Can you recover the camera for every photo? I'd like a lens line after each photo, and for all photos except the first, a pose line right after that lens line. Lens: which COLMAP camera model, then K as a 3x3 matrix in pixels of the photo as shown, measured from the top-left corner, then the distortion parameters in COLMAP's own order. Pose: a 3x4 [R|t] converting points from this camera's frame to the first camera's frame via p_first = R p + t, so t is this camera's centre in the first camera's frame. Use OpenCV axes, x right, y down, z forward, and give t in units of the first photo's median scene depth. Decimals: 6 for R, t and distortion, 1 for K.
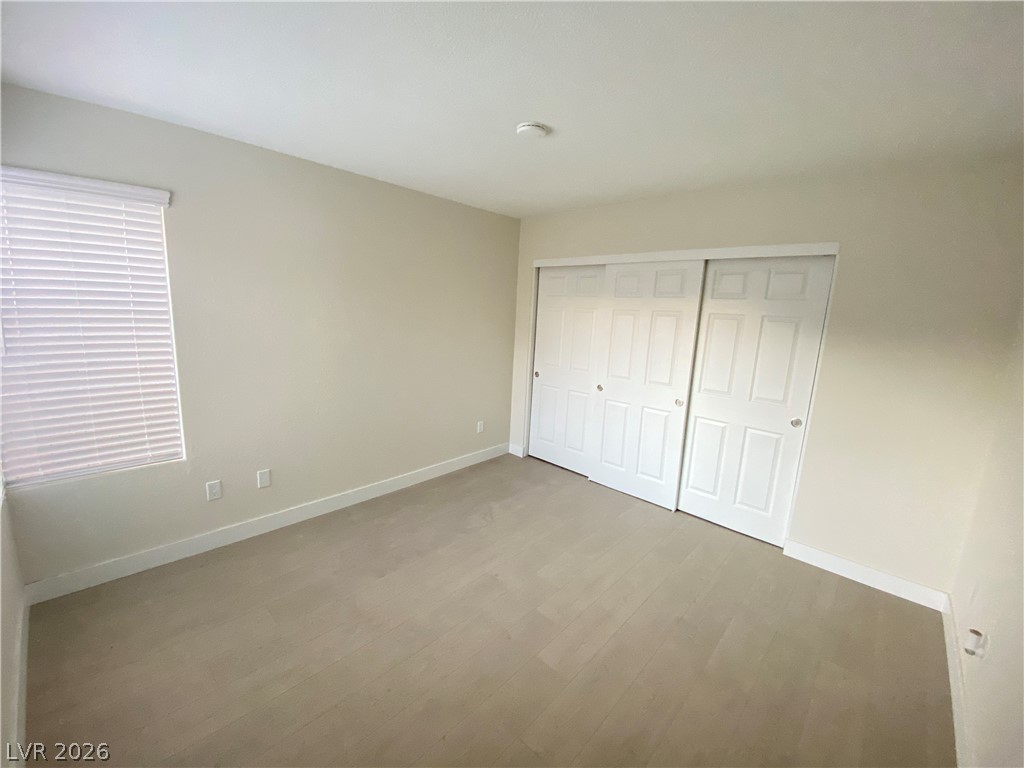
lens RADIAL K [[412.4, 0, 508.9], [0, 412.4, 382.3], [0, 0, 1]] dist [0.046879, -0.038344]
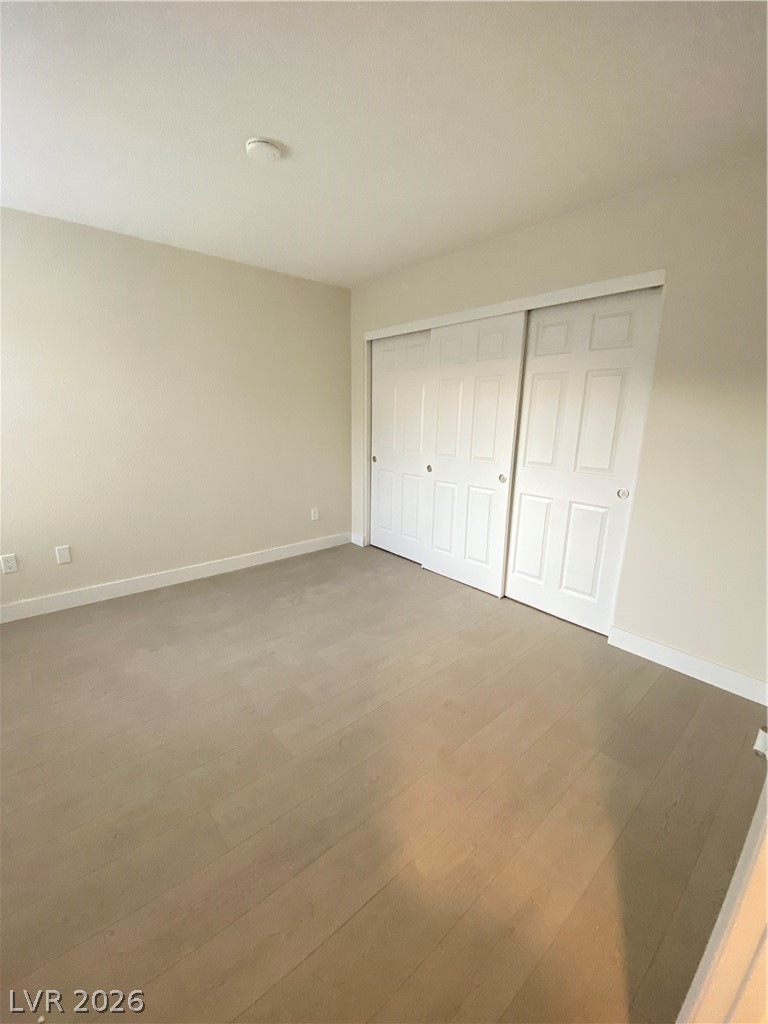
lens RADIAL K [[412.4, 0, 381.2], [0, 412.4, 513.9], [0, 0, 1]] dist [0.046879, -0.038344]
pose [[0.994195, -0.005710, -0.107443, 0.238768], [0.011636, 0.998440, 0.054605, 0.071950], [0.106963, -0.055538, 0.992711, 0.072835]]
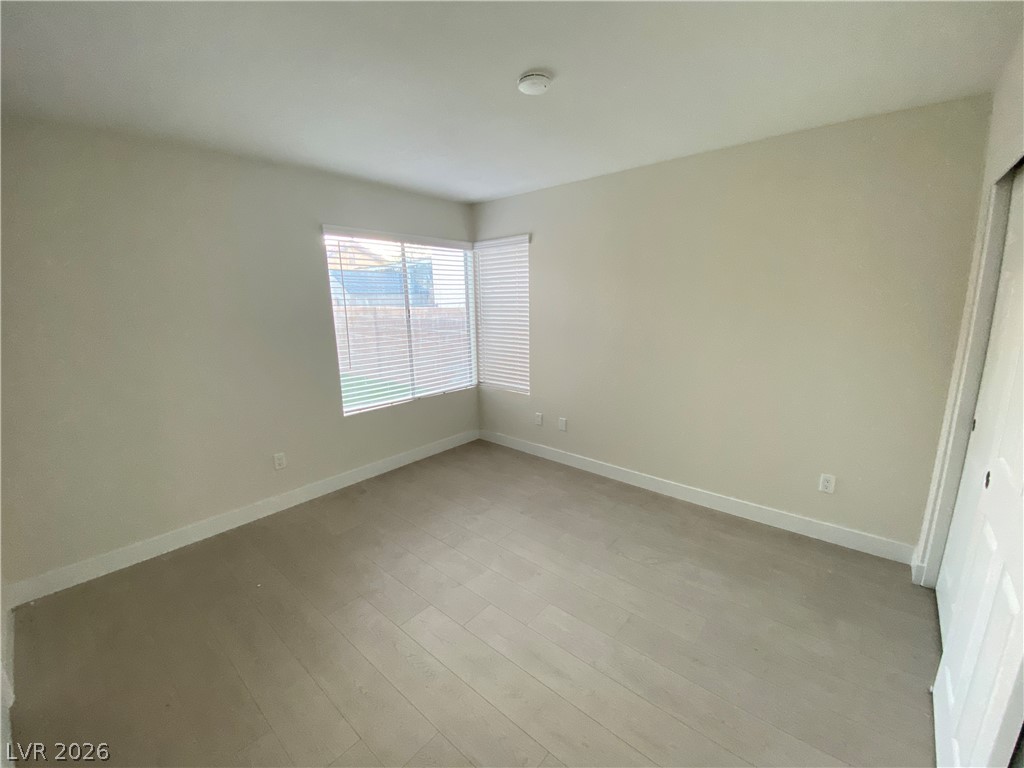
lens RADIAL K [[412.4, 0, 508.9], [0, 412.4, 382.3], [0, 0, 1]] dist [0.046879, -0.038344]
pose [[0.023461, 0.151519, -0.988176, 0.632238], [-0.152125, 0.977478, 0.146267, -0.068602], [0.988083, 0.146894, 0.045983, 0.623085]]
